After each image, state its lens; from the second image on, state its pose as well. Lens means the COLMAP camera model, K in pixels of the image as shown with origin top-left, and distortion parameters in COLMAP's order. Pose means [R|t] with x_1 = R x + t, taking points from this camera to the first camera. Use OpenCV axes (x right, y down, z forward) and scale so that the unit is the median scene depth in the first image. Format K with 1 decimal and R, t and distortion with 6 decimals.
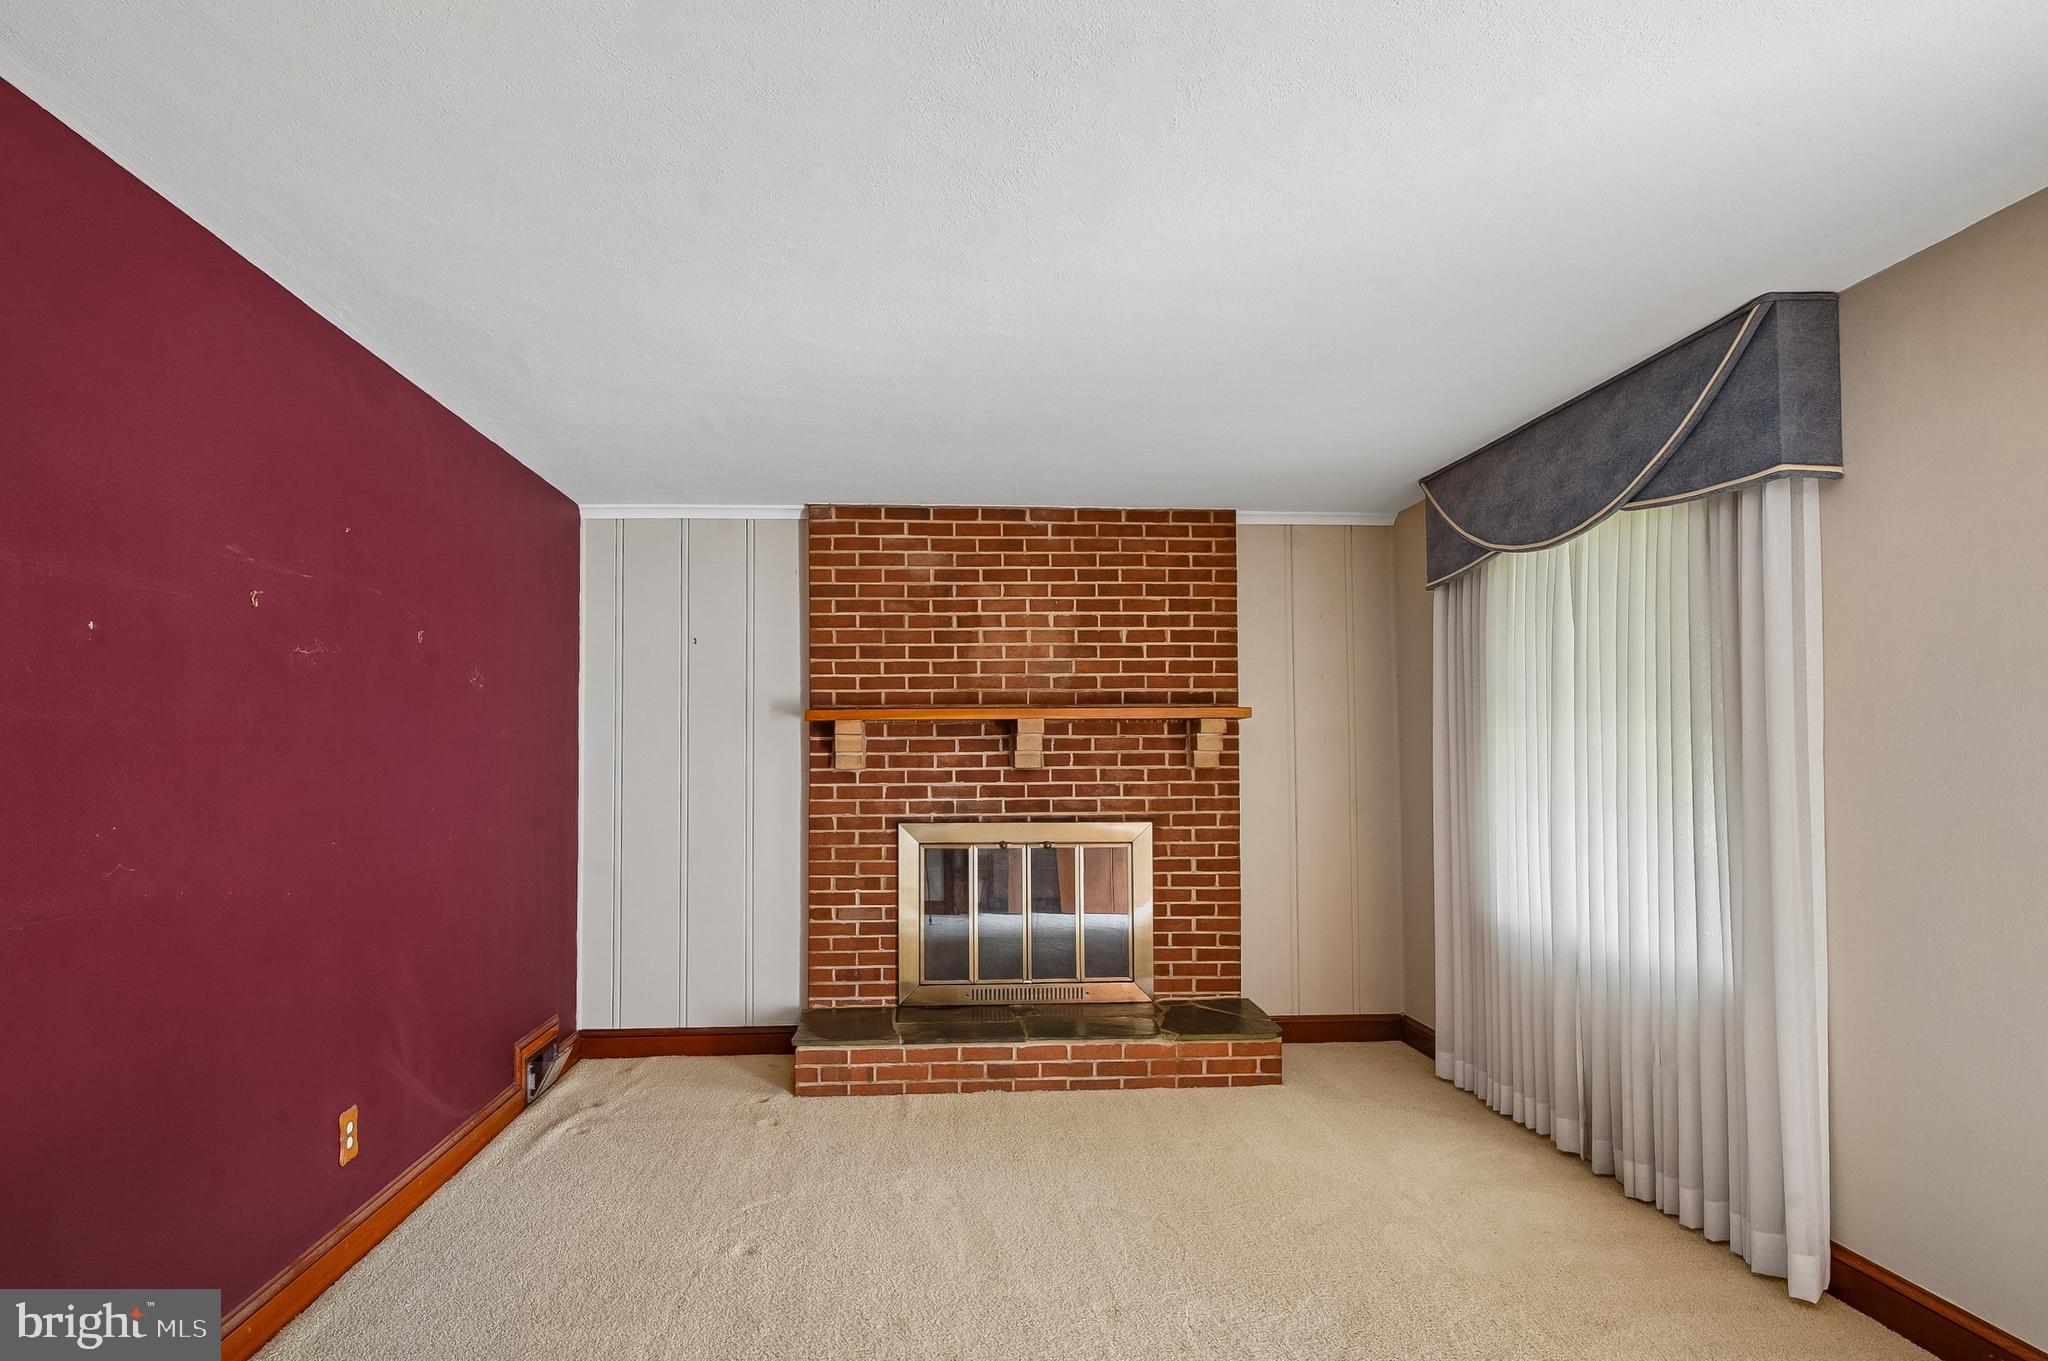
lens RADIAL K [[1087.9, 0, 1008.1], [0, 1087.9, 694.2], [0, 0, 1]] dist [-0.002314, -0.005048]
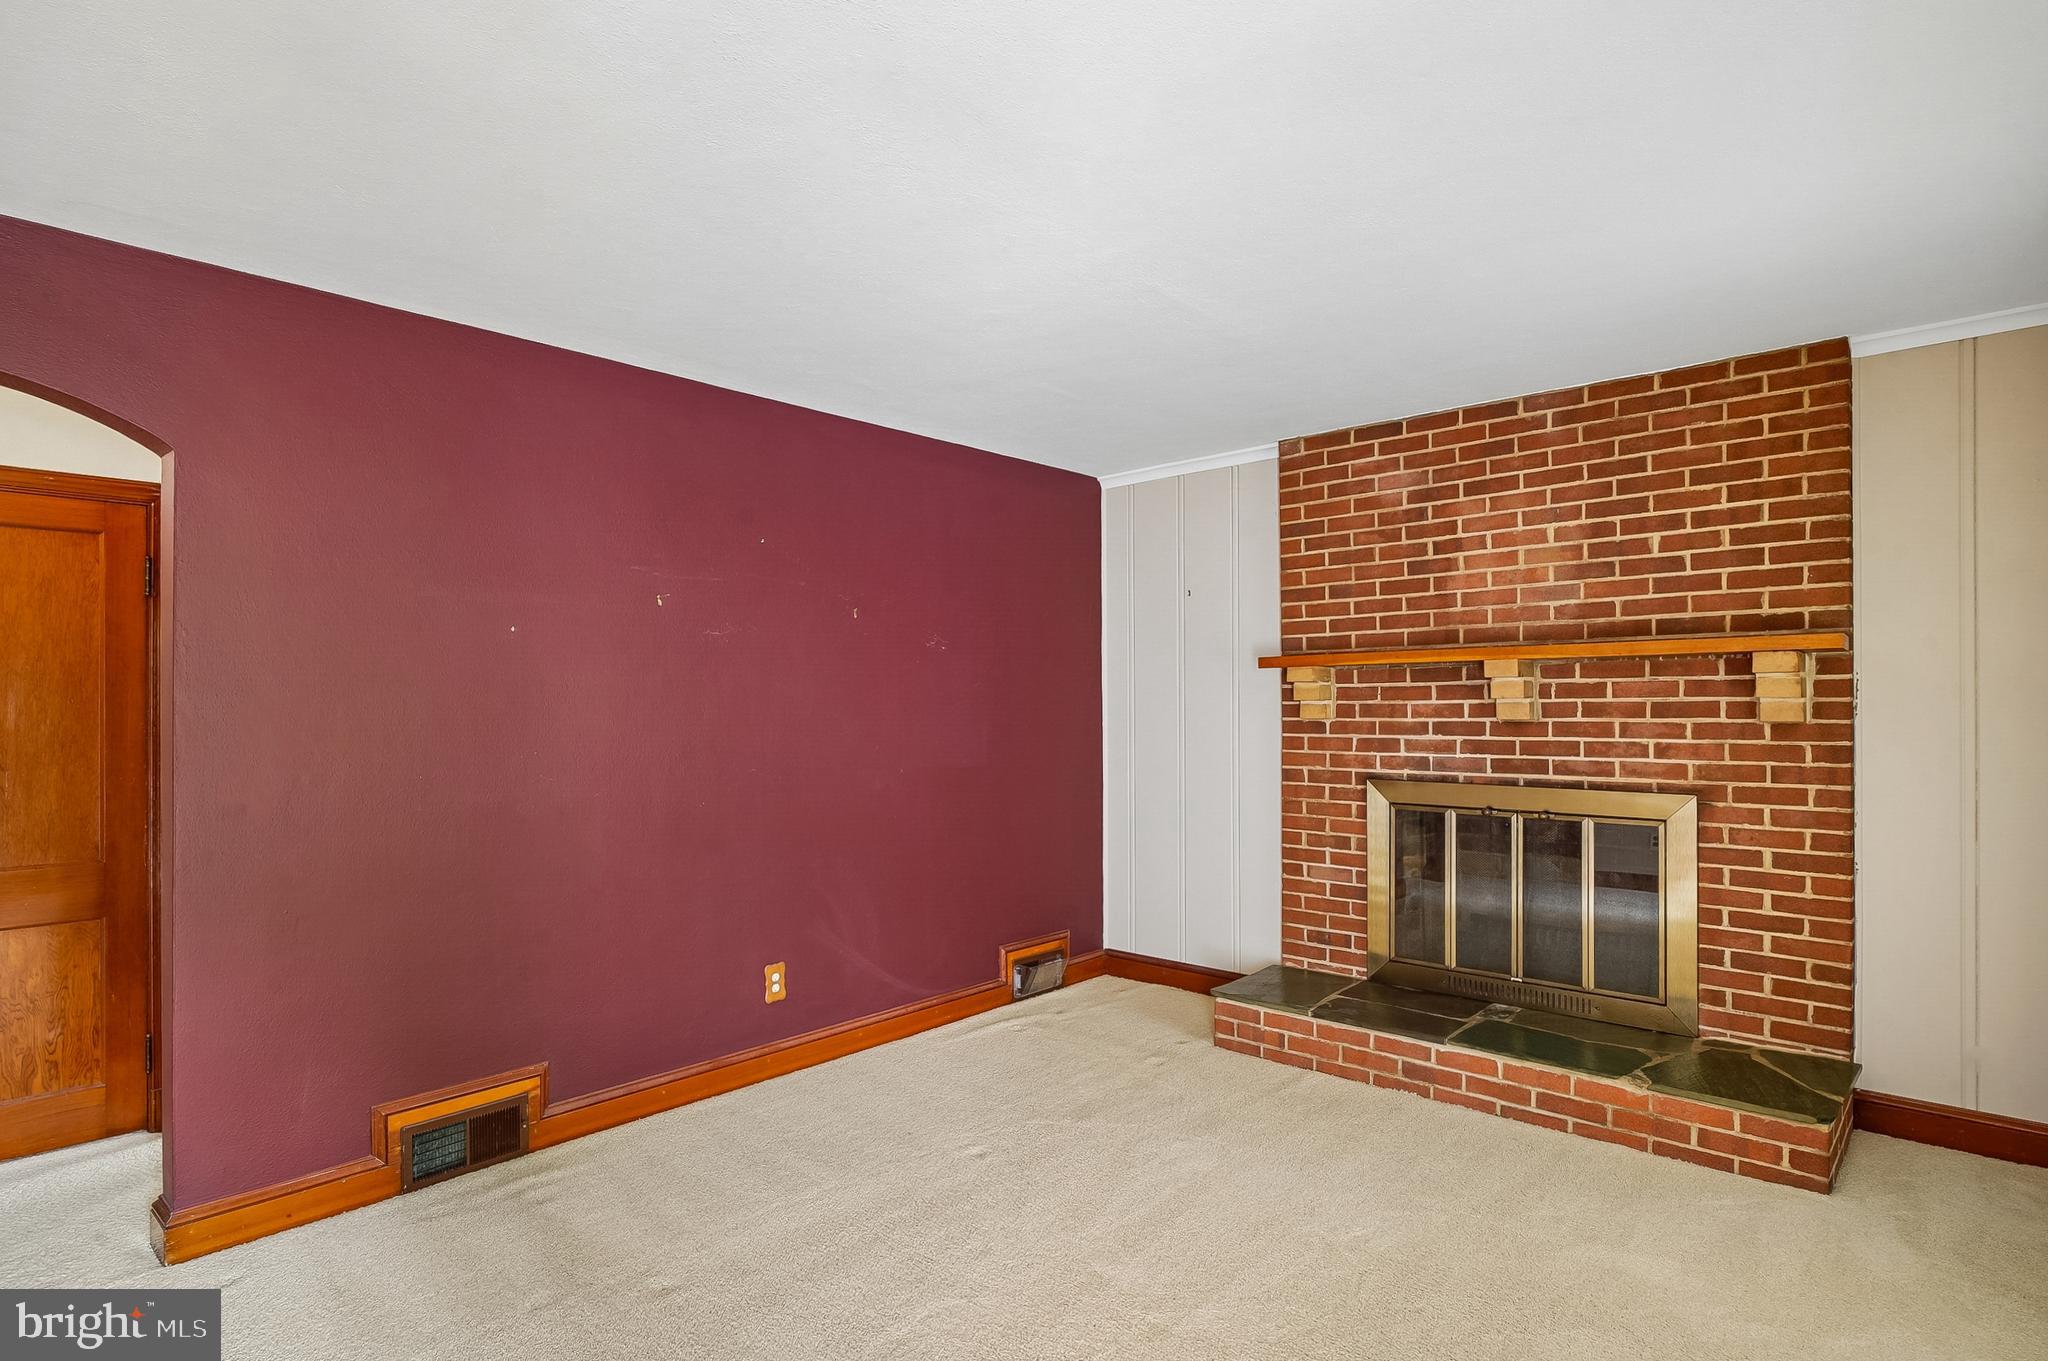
lens RADIAL K [[1087.9, 0, 1013.7], [0, 1087.9, 681.8], [0, 0, 1]] dist [-0.002314, -0.005048]
pose [[0.687329, -0.013959, -0.726212, 0.349783], [0.043465, 0.998814, 0.021938, 0.005170], [0.725045, -0.046643, 0.687121, 0.168080]]
